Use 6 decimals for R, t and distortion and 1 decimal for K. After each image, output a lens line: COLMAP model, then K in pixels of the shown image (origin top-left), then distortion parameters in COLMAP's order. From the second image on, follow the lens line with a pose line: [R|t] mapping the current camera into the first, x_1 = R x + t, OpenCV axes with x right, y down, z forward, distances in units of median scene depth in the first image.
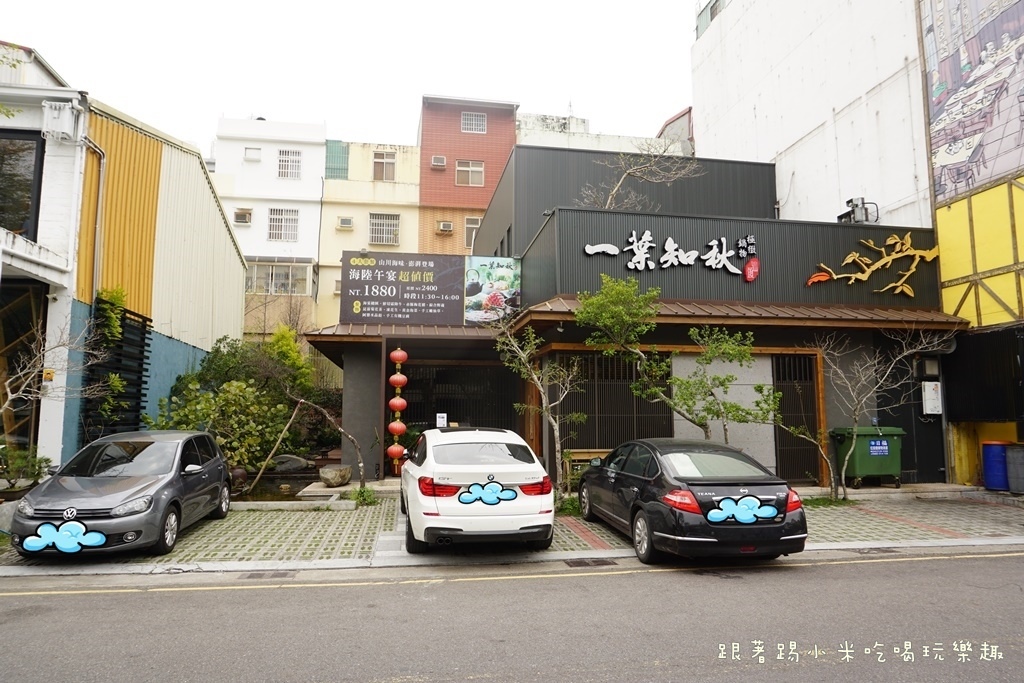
lens RADIAL K [[686.8, 0, 513.9], [0, 686.8, 337.4], [0, 0, 1]] dist [-0.024838, 0.001388]
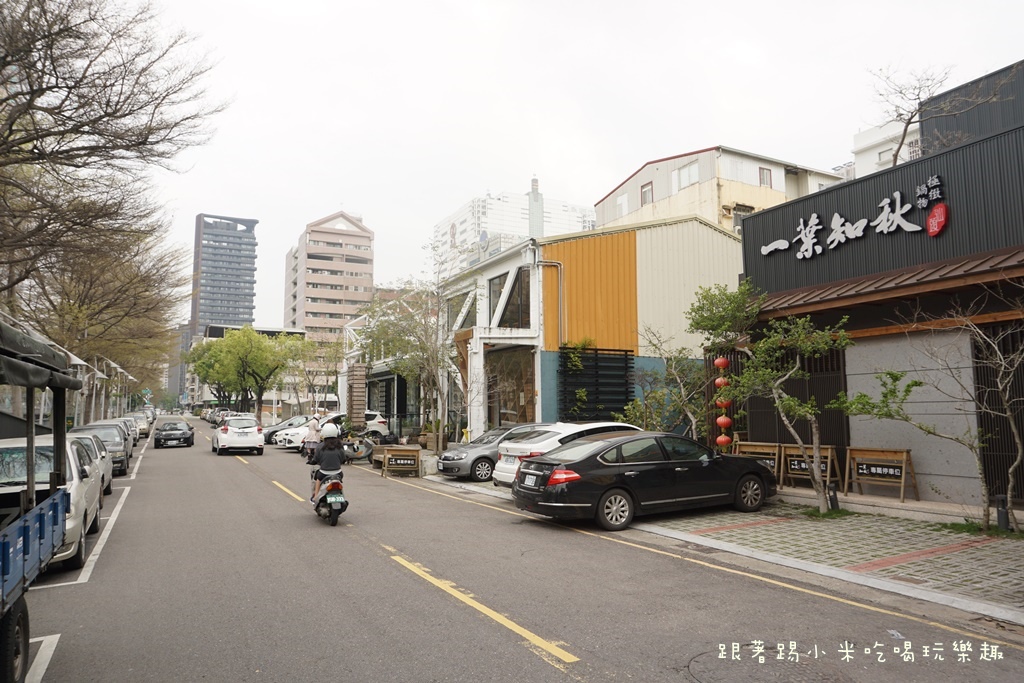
lens RADIAL K [[686.8, 0, 514.4], [0, 686.8, 344.4], [0, 0, 1]] dist [-0.024838, 0.001388]
pose [[0.305978, -0.103131, -0.946436, 0.930498], [0.118799, 0.990481, -0.069524, 0.037368], [0.944597, -0.091163, 0.315318, 0.301084]]
